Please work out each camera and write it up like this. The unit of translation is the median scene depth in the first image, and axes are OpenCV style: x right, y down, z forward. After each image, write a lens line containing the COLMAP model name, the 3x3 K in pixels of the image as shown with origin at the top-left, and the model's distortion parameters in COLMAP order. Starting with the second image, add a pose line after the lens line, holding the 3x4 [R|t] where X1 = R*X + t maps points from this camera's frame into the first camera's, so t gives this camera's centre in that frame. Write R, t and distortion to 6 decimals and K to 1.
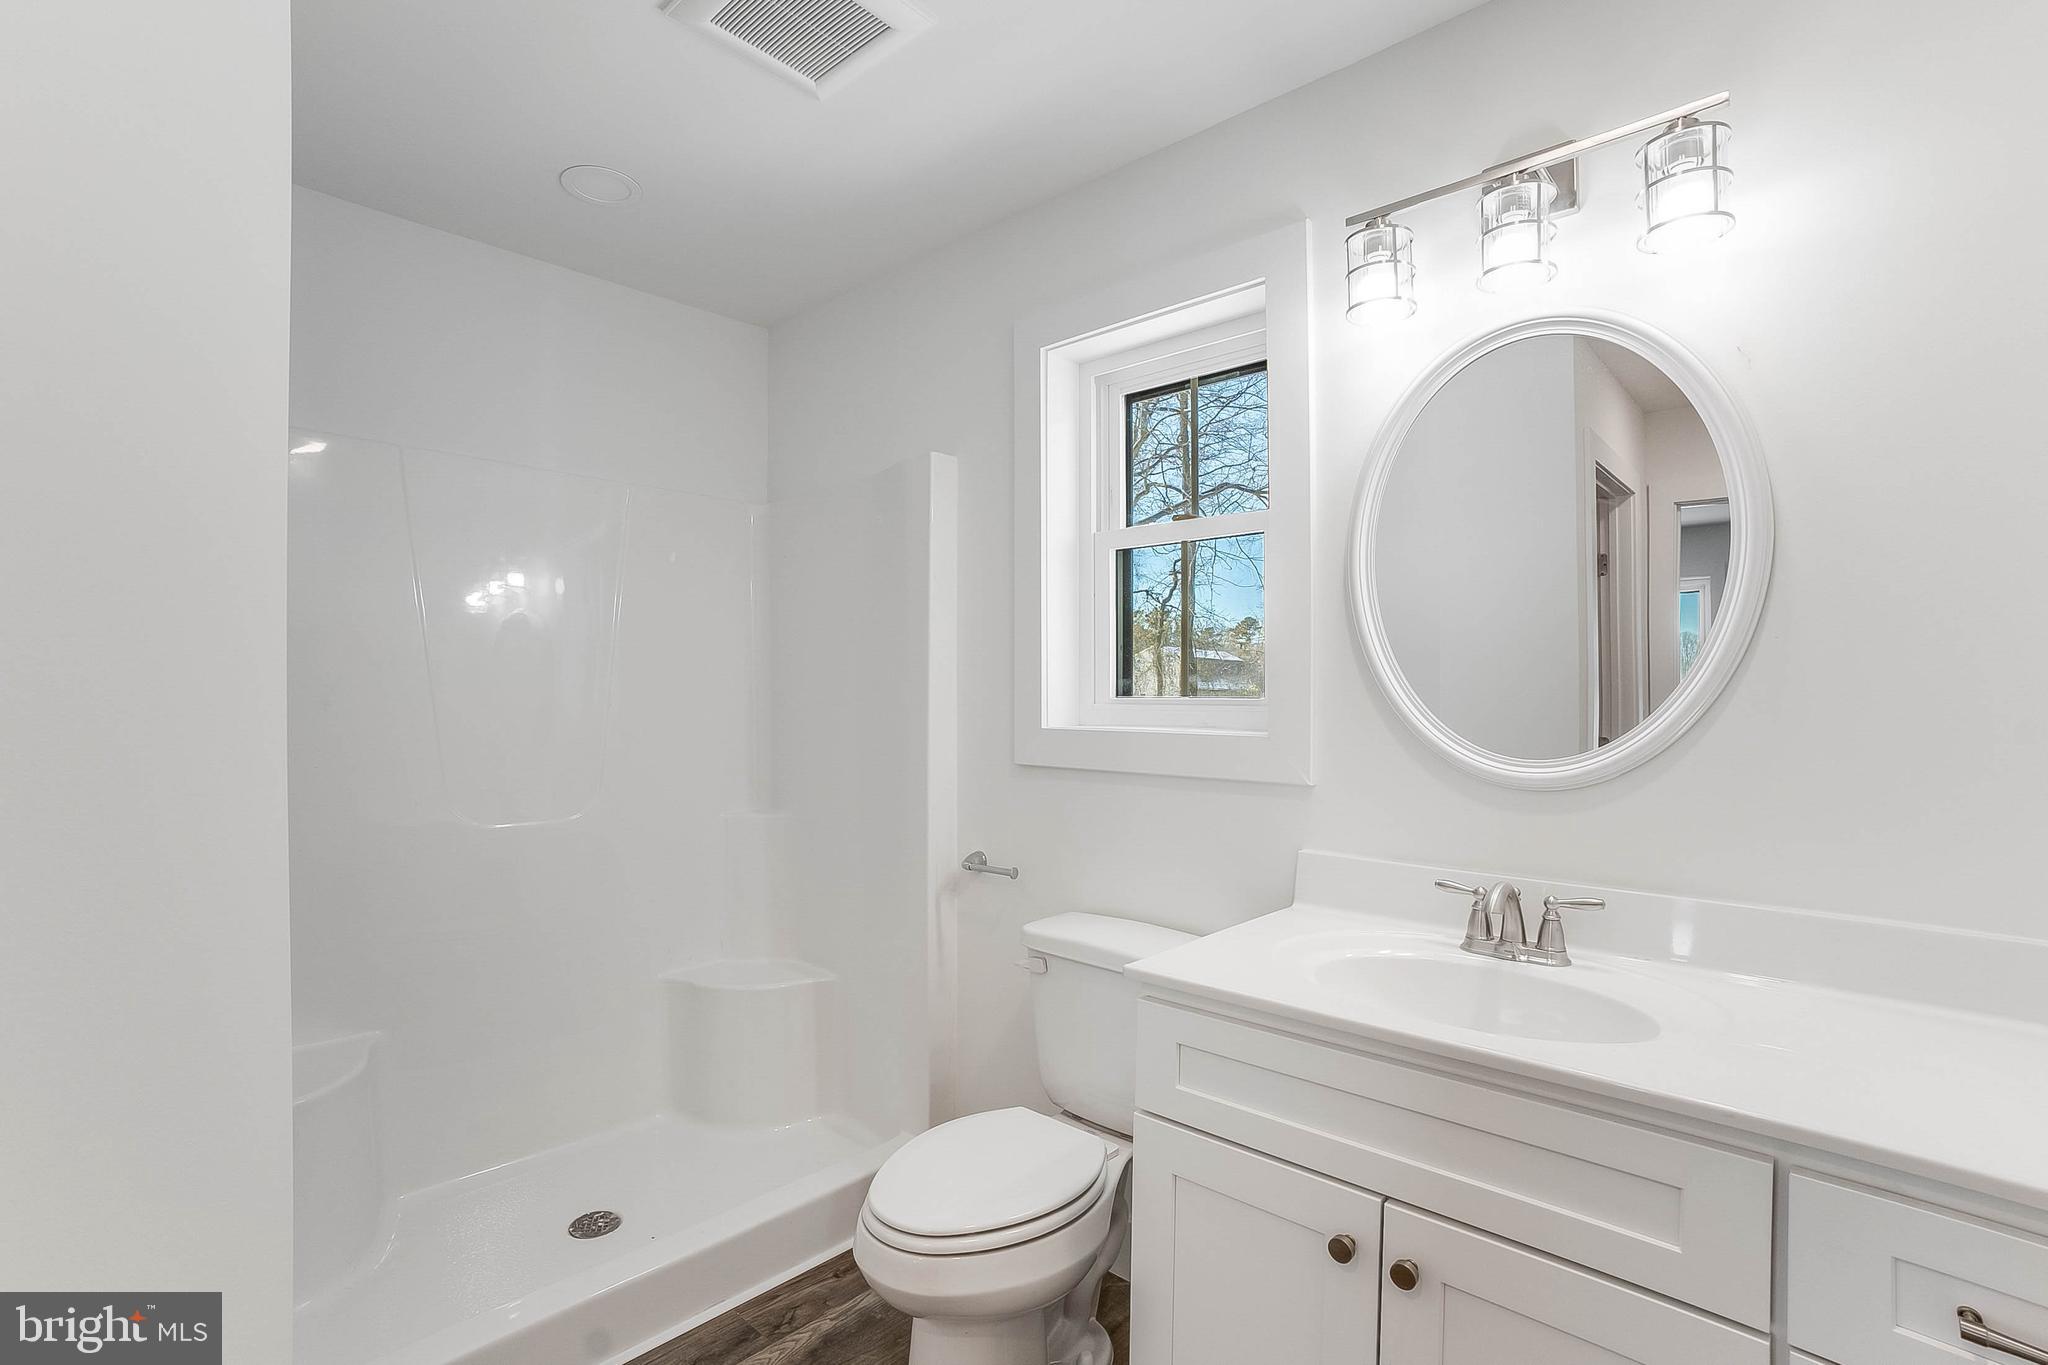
lens RADIAL K [[982.2, 0, 1006.9], [0, 982.2, 692.5], [0, 0, 1]] dist [-0.089805, 0.051617]
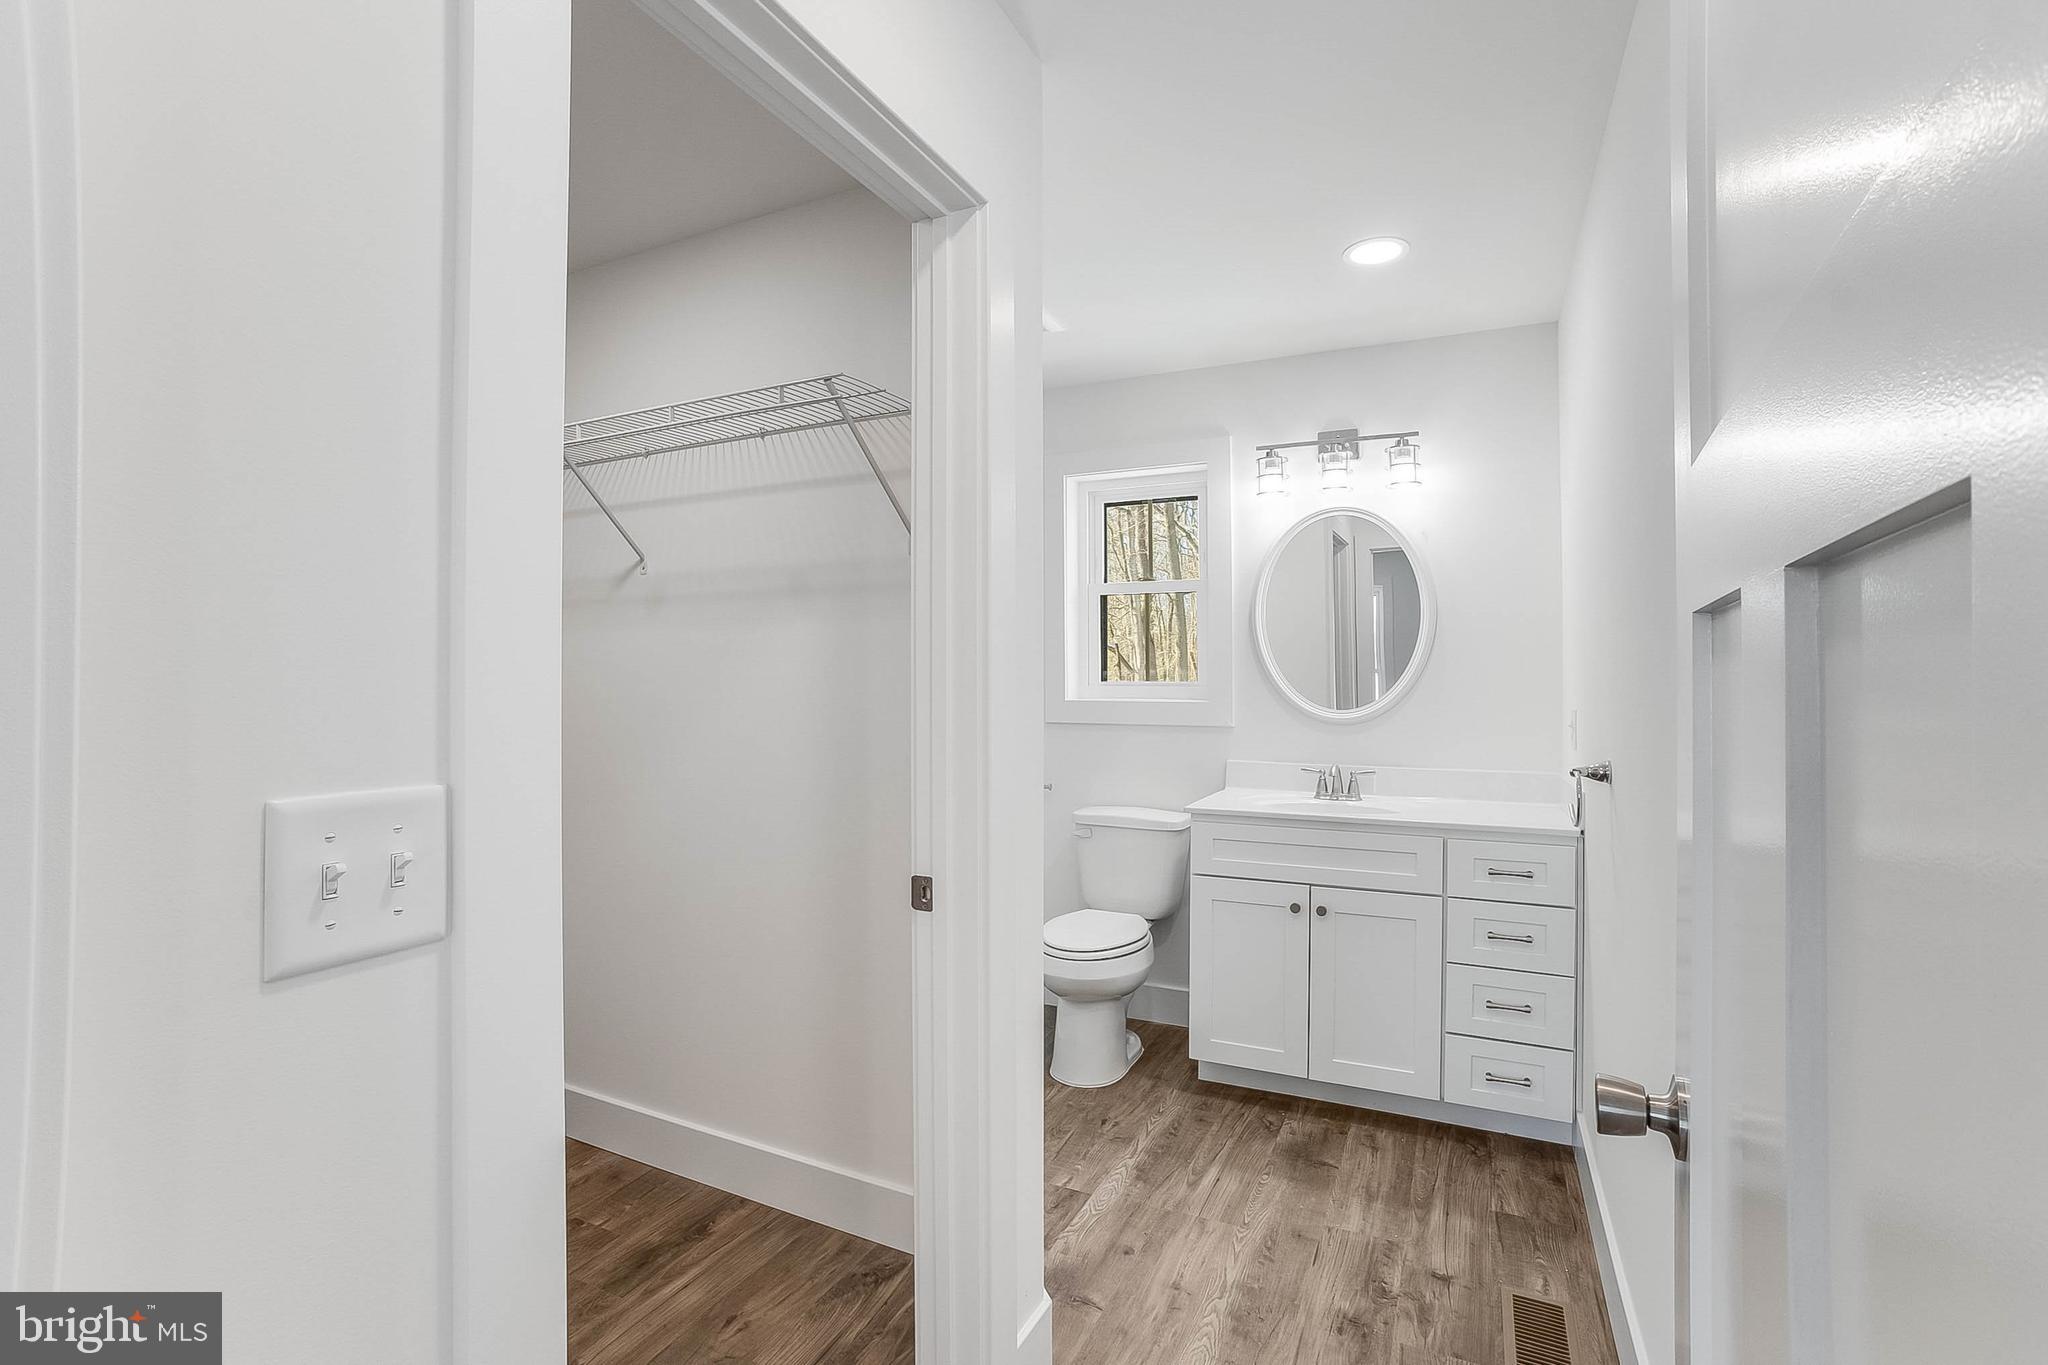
lens RADIAL K [[966.0, 0, 1036.0], [0, 966.0, 655.5], [0, 0, 1]] dist [-0.084534, 0.027288]
pose [[0.955171, -0.000668, 0.296054, -0.640740], [0.006692, 0.999791, -0.019334, -0.012134], [-0.295979, 0.020448, 0.954976, -0.734138]]
